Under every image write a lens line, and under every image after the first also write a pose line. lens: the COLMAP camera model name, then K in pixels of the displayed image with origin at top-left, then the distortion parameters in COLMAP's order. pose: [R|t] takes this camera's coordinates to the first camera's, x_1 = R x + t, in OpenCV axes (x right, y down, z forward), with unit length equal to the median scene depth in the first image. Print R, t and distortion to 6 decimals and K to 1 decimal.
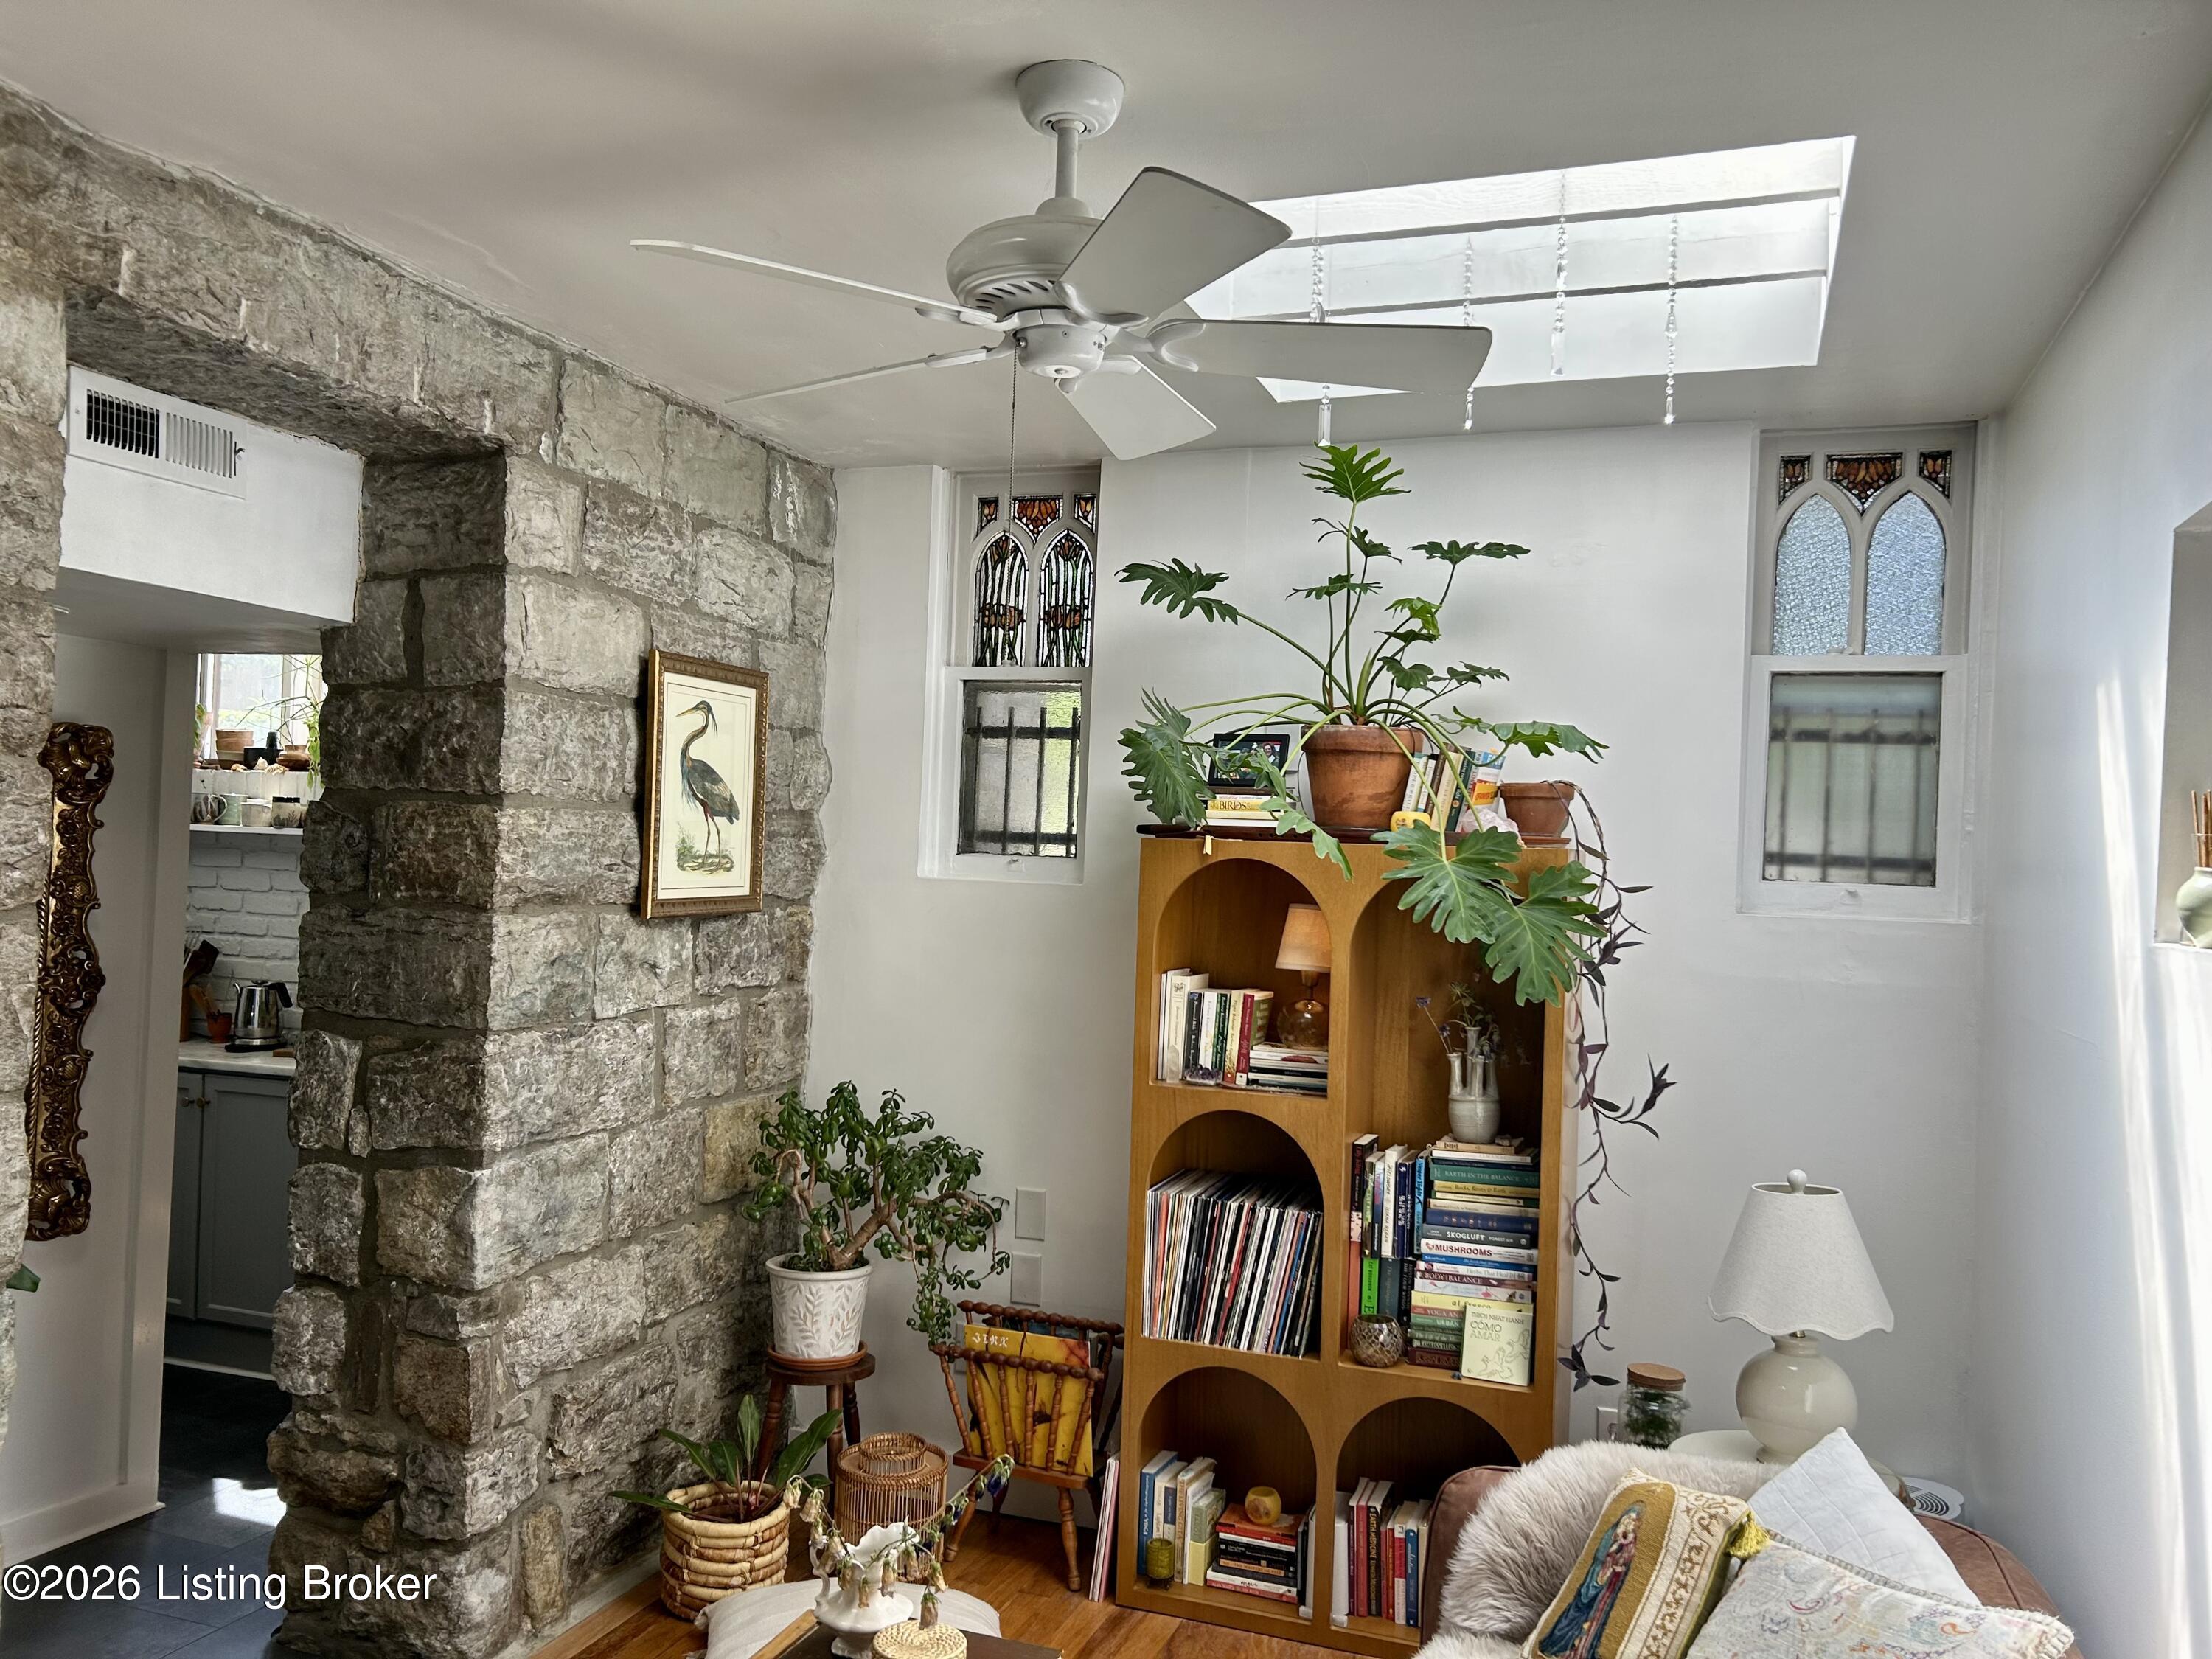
lens RADIAL K [[1658.9, 0, 1068.9], [0, 1658.9, 833.5], [0, 0, 1]] dist [0.195471, -0.485436]
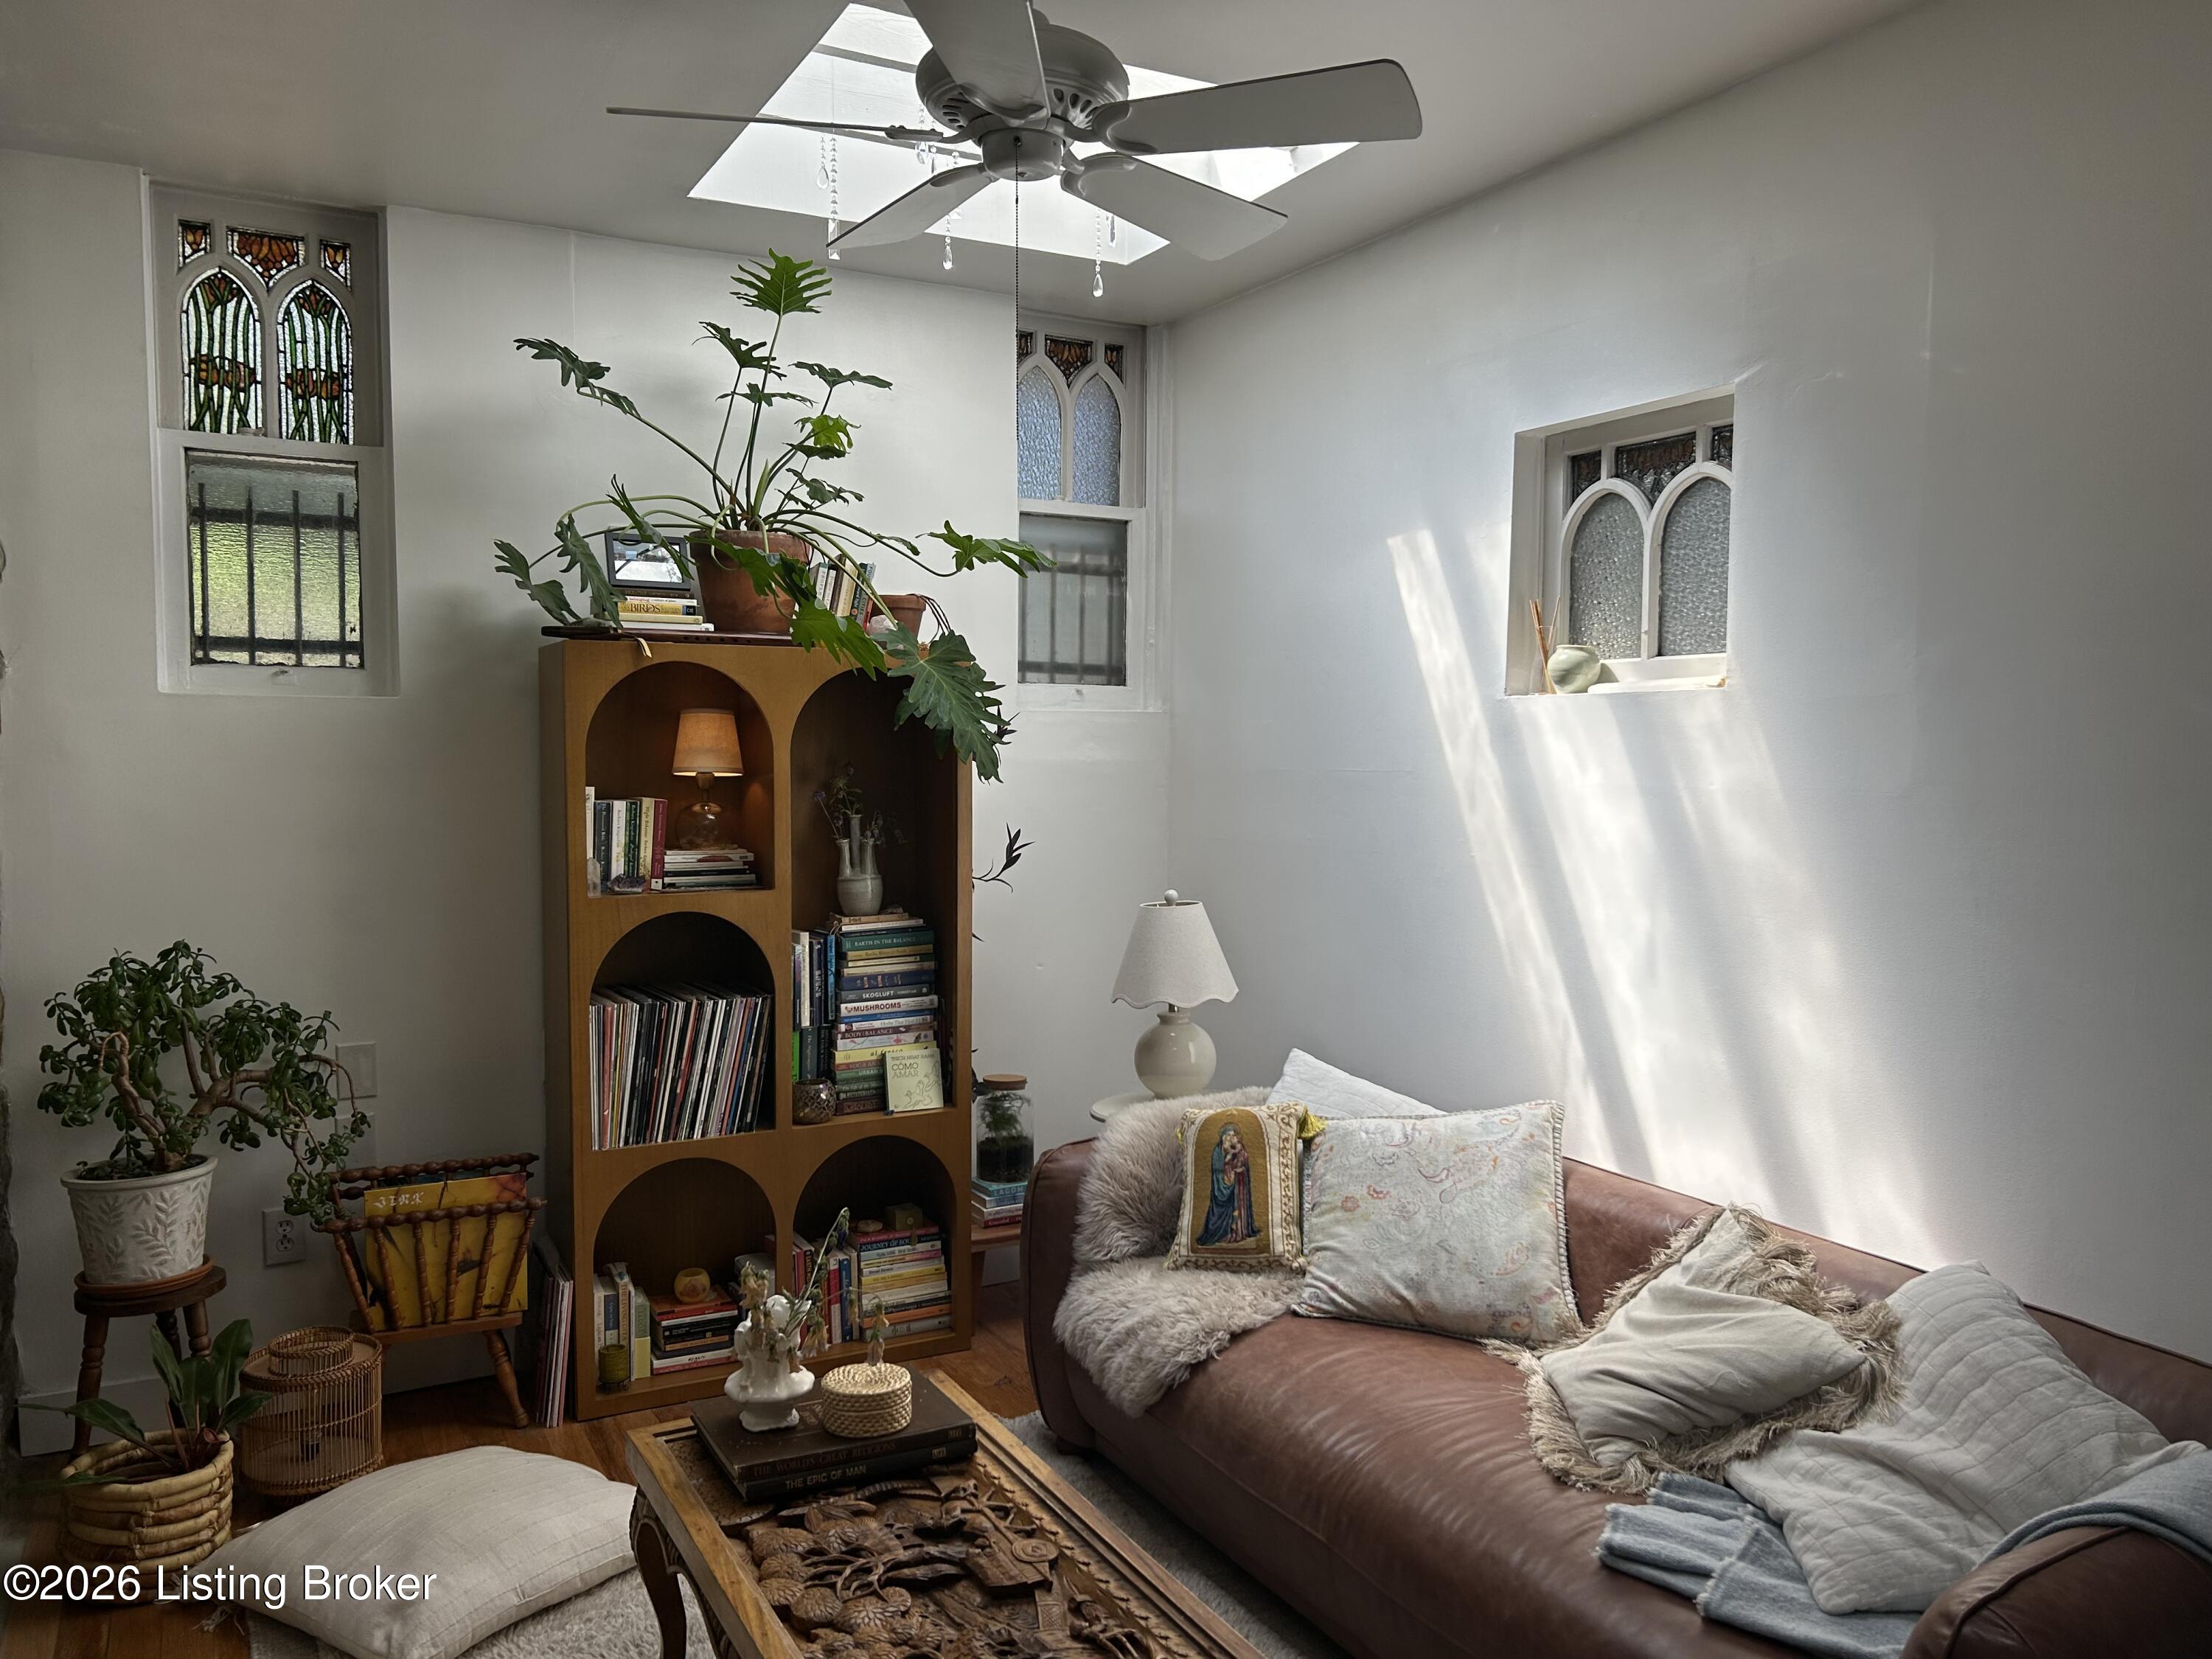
lens RADIAL K [[1697.1, 0, 1109.2], [0, 1697.1, 835.6], [0, 0, 1]] dist [0.076647, -0.072713]
pose [[0.662222, -0.071306, 0.745907, -0.491749], [0.010248, 0.996231, 0.086138, 0.033583], [-0.749237, -0.049398, 0.660457, 0.126574]]
